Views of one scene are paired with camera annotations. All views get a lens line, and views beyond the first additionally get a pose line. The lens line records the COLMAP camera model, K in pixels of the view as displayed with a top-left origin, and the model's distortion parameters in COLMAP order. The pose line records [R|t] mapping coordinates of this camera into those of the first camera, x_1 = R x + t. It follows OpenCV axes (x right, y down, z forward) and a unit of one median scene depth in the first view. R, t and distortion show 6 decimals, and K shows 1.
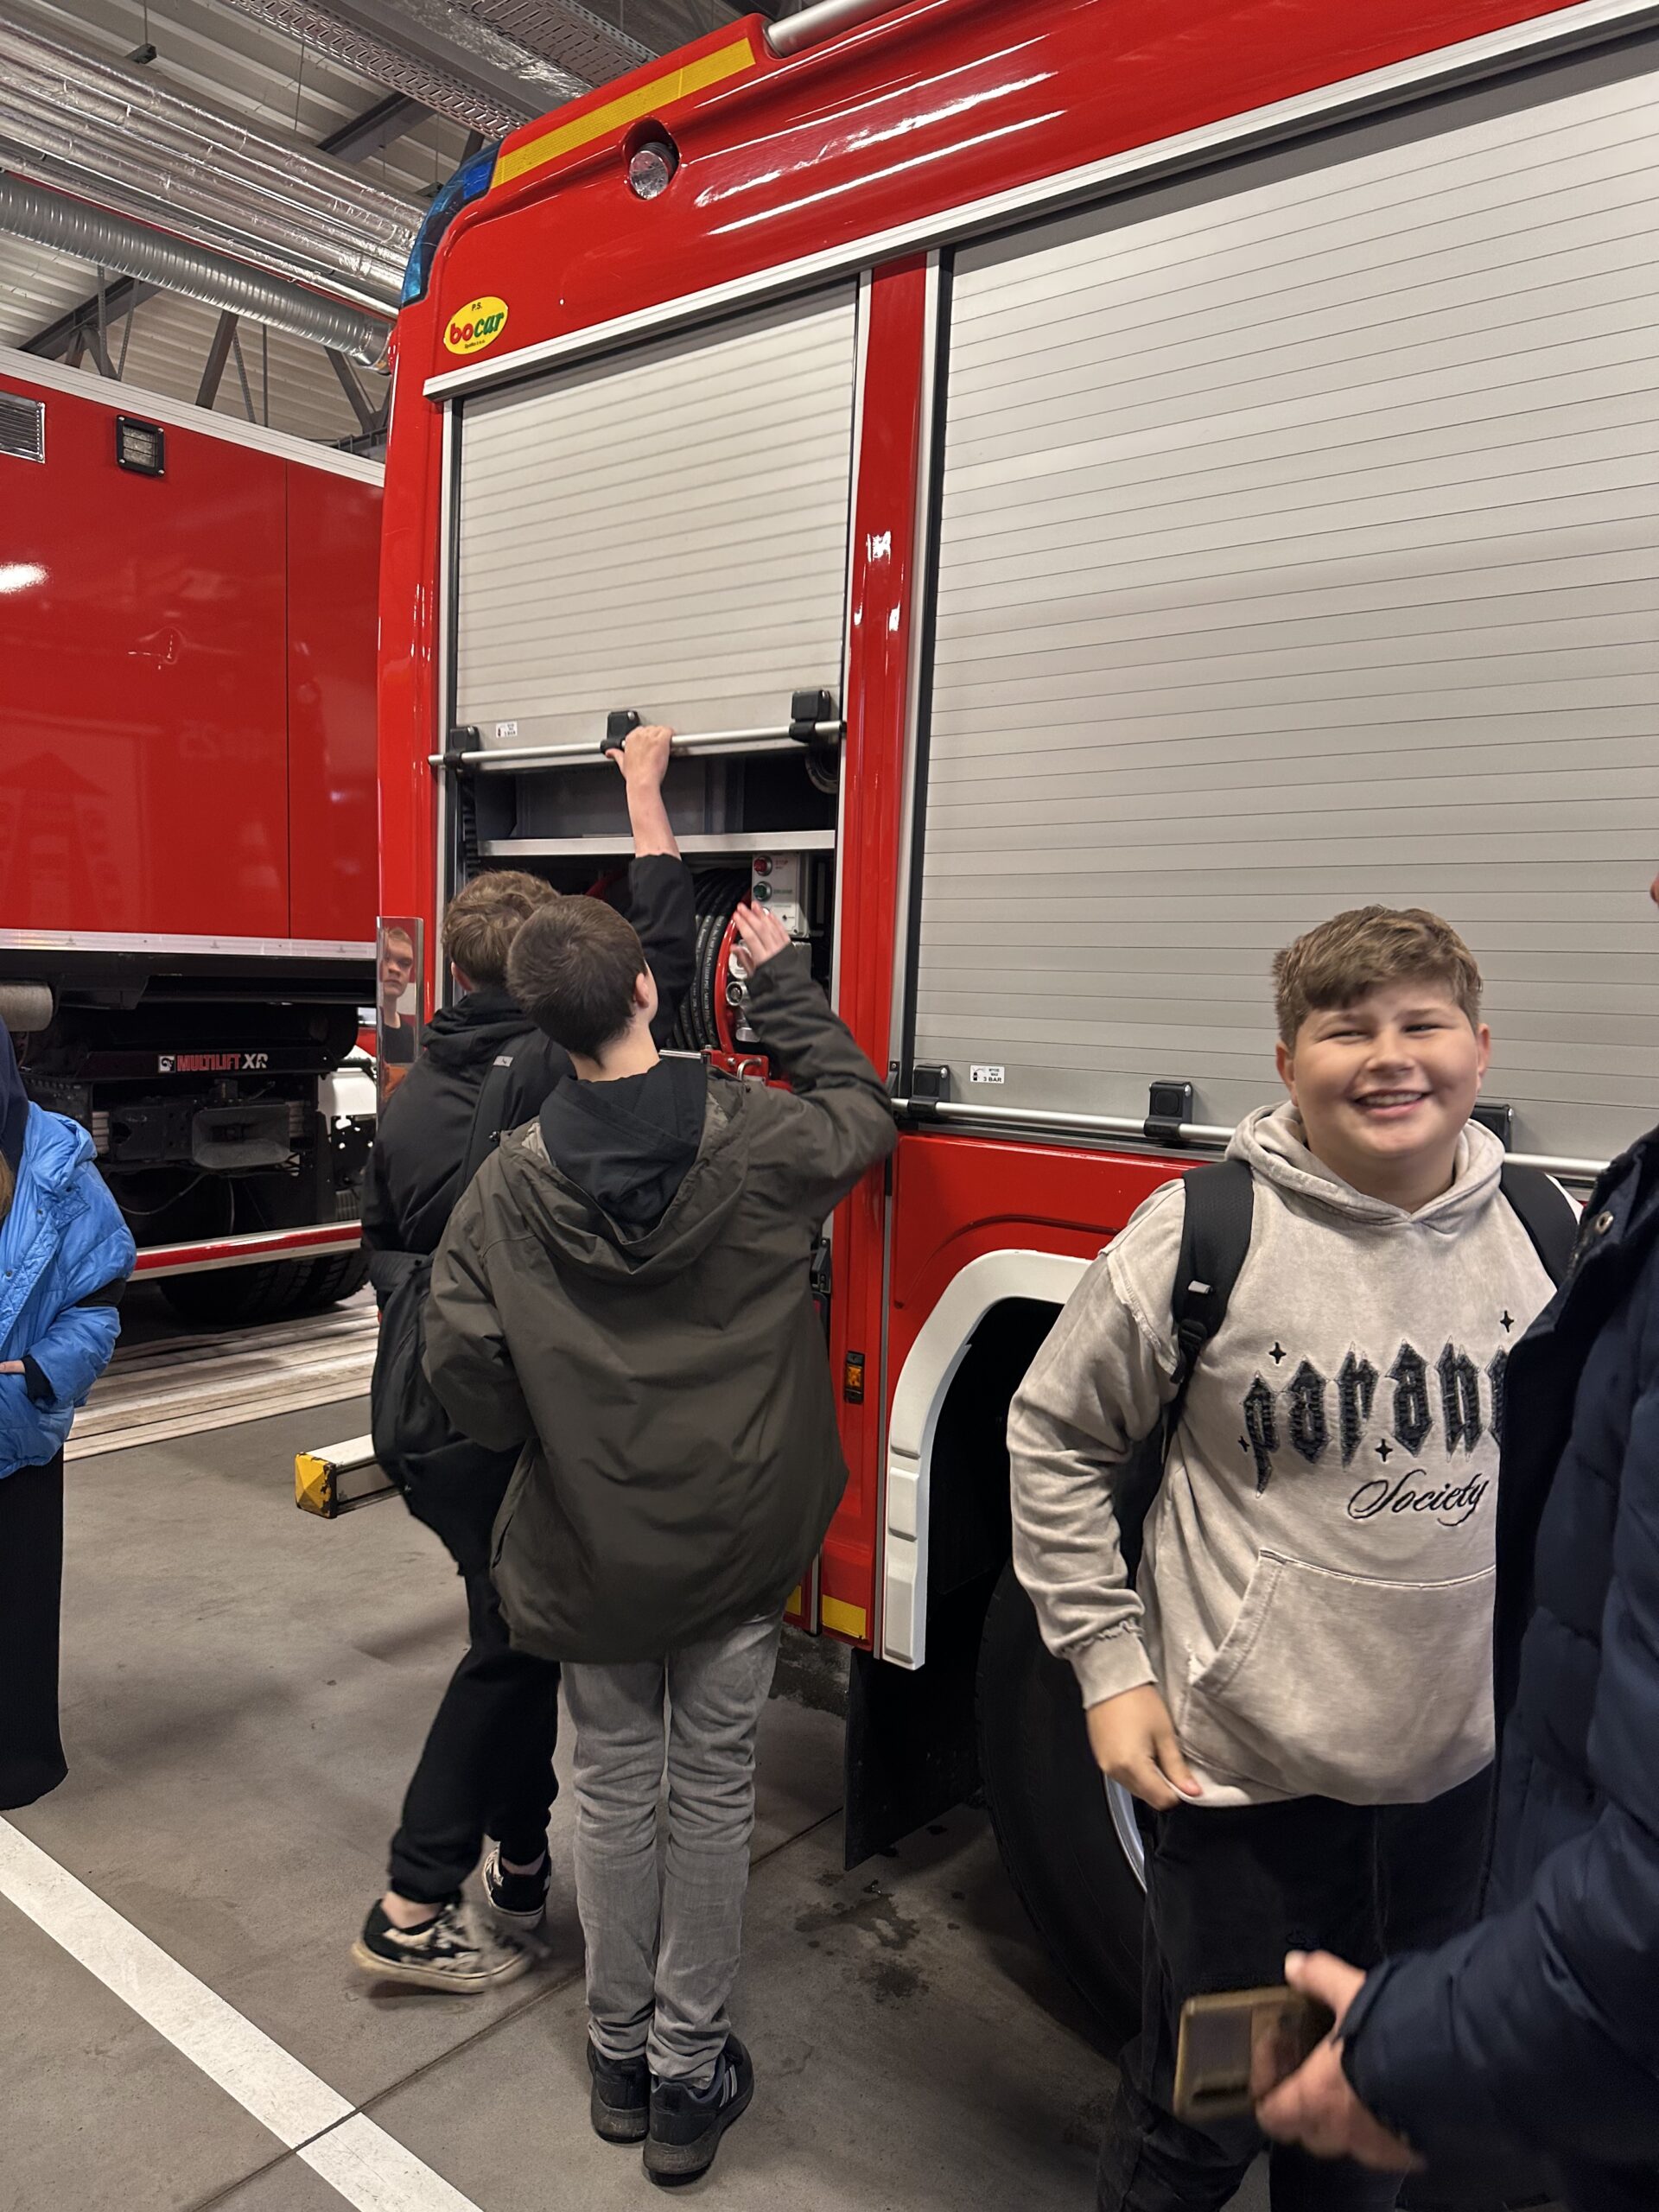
lens RADIAL K [[1580.7, 0, 829.5], [0, 1580.7, 1106.0], [0, 0, 1]] dist [0.008245, -0.002556]
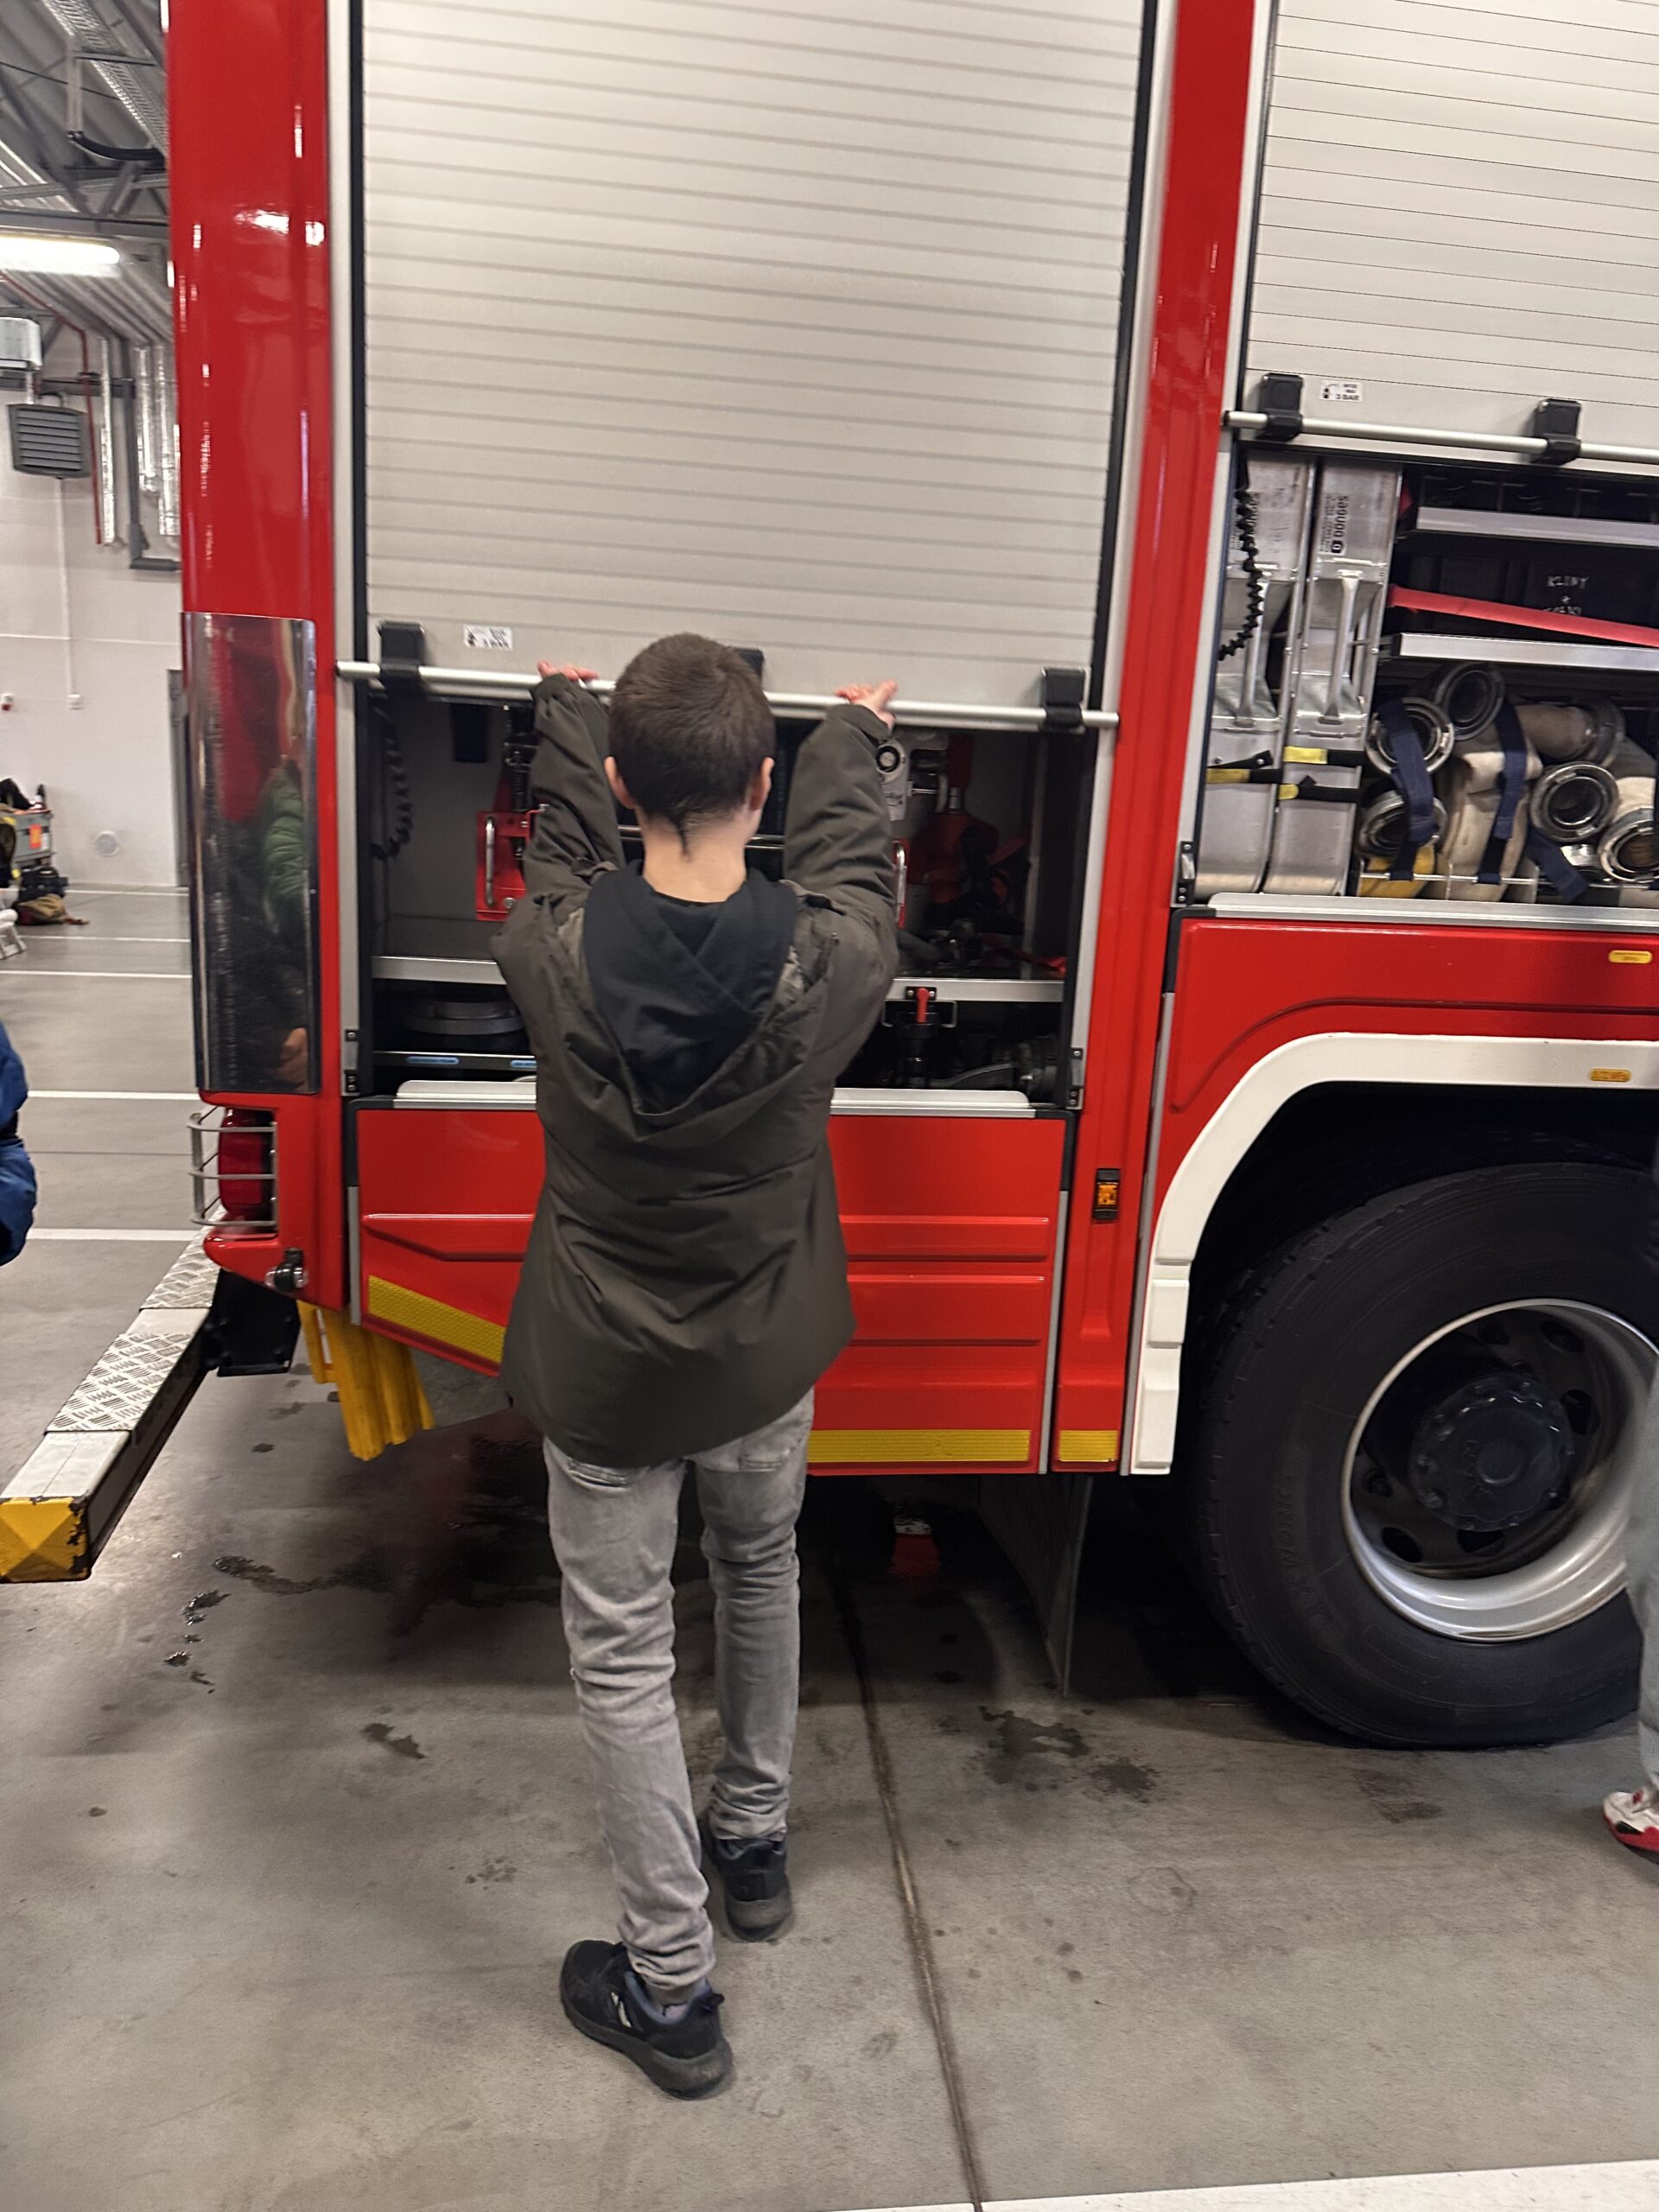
lens RADIAL K [[1580.7, 0, 829.5], [0, 1580.7, 1106.0], [0, 0, 1]] dist [0.008245, -0.002556]
pose [[0.693777, -0.146919, 0.705045, -0.725812], [0.031855, 0.984273, 0.173760, -0.041016], [-0.719485, -0.098091, 0.687546, 0.493046]]
